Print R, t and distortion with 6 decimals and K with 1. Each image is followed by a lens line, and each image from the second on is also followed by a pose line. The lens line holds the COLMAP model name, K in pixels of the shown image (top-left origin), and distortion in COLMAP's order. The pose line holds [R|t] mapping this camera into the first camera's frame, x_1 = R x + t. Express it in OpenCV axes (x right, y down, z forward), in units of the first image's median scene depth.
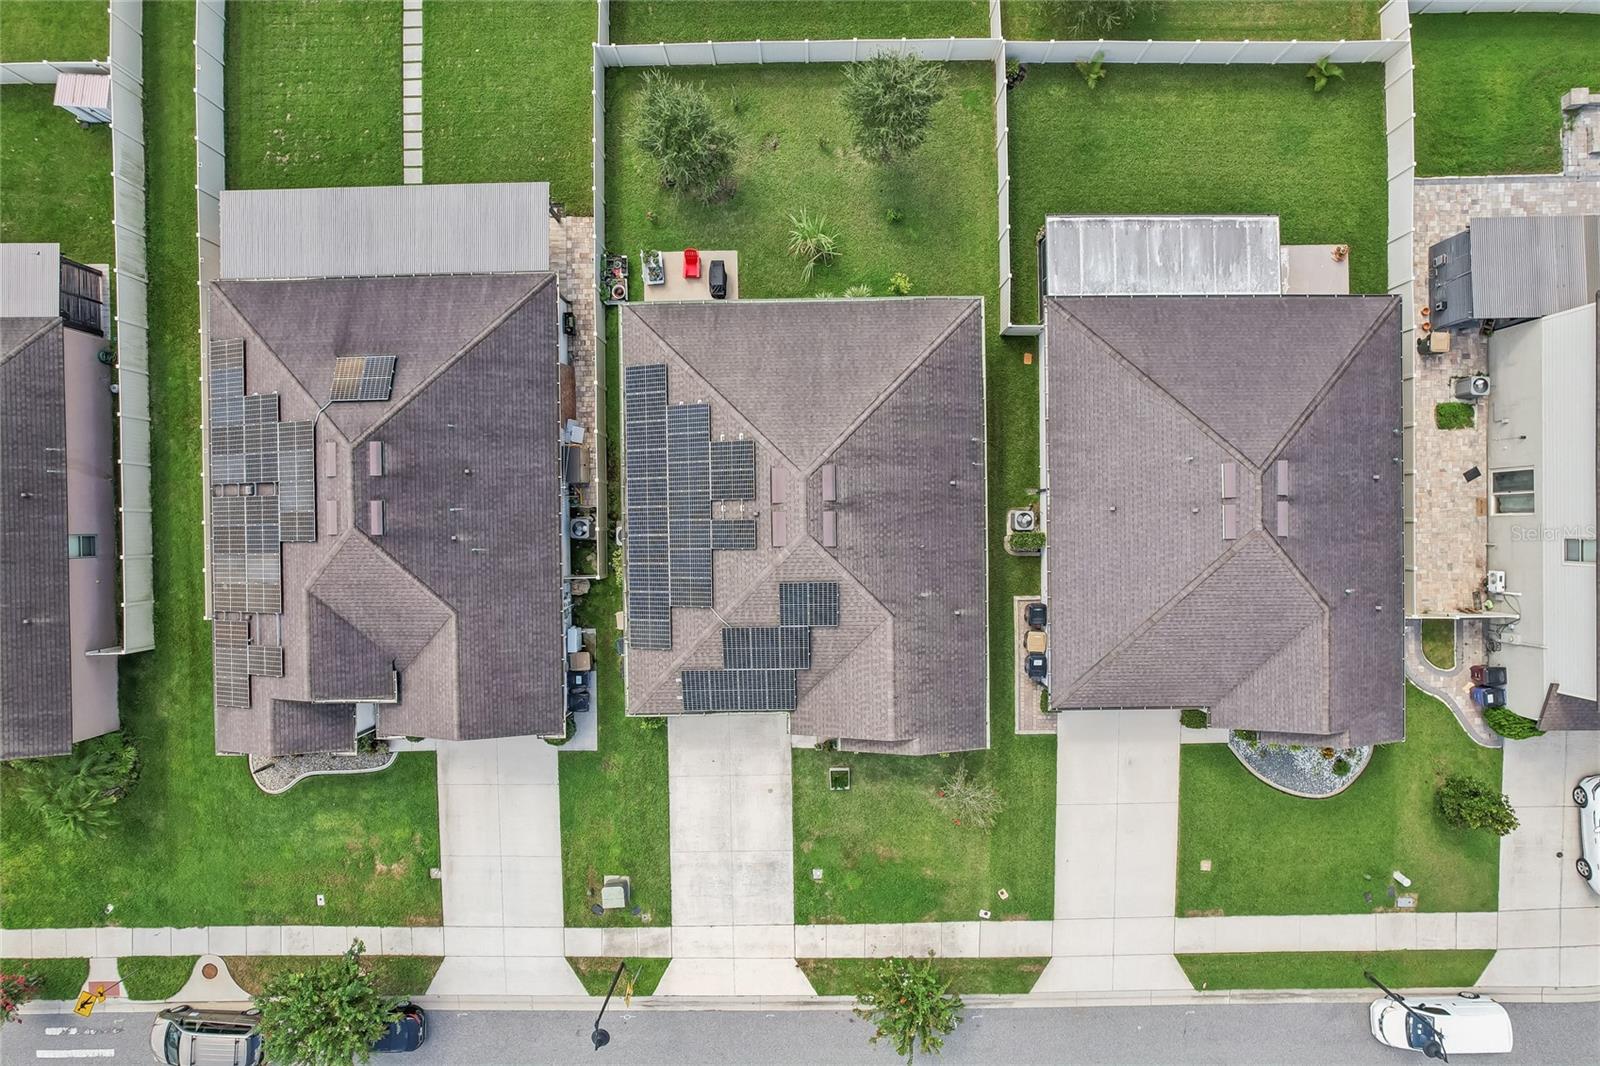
lens RADIAL K [[1023.0, 0, 803.9], [0, 1023.0, 531.6], [0, 0, 1]] dist [-0.071029, 0.056812]
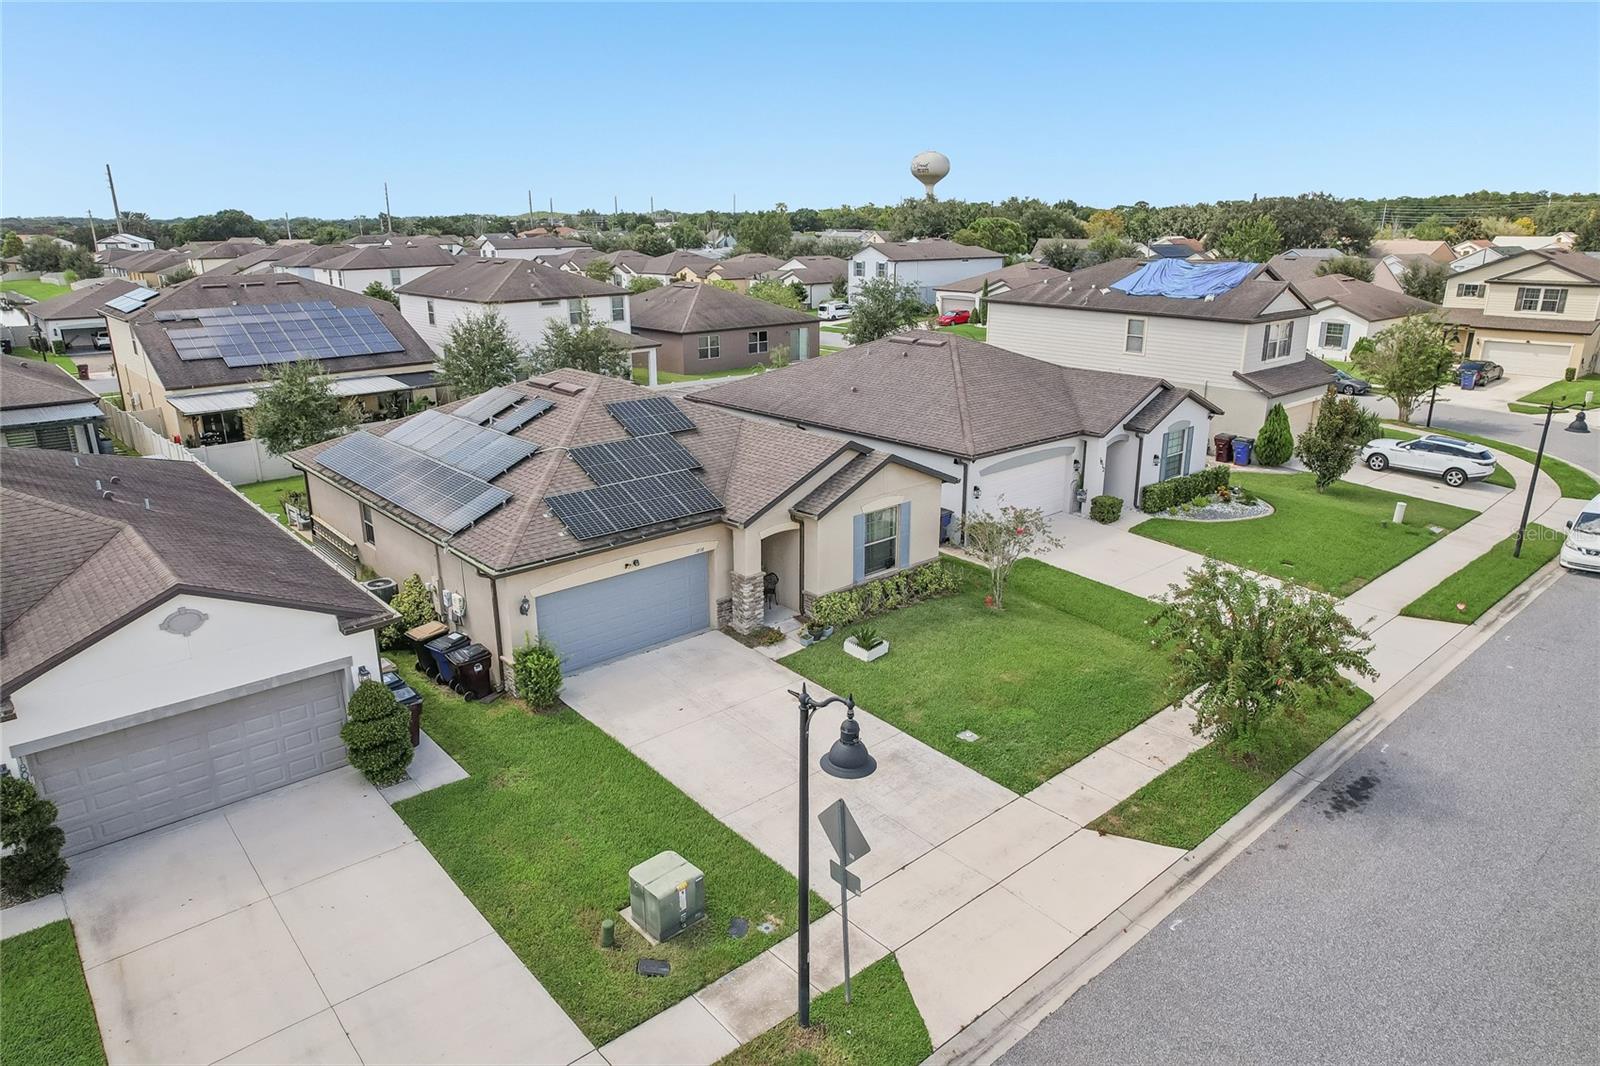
lens RADIAL K [[1023.0, 0, 802.9], [0, 1023.0, 531.8], [0, 0, 1]] dist [-0.071029, 0.056812]
pose [[0.755071, -0.193959, 0.626297, -0.360495], [0.655590, 0.211225, -0.724973, 0.639860], [0.008326, 0.958000, 0.286647, 0.745222]]
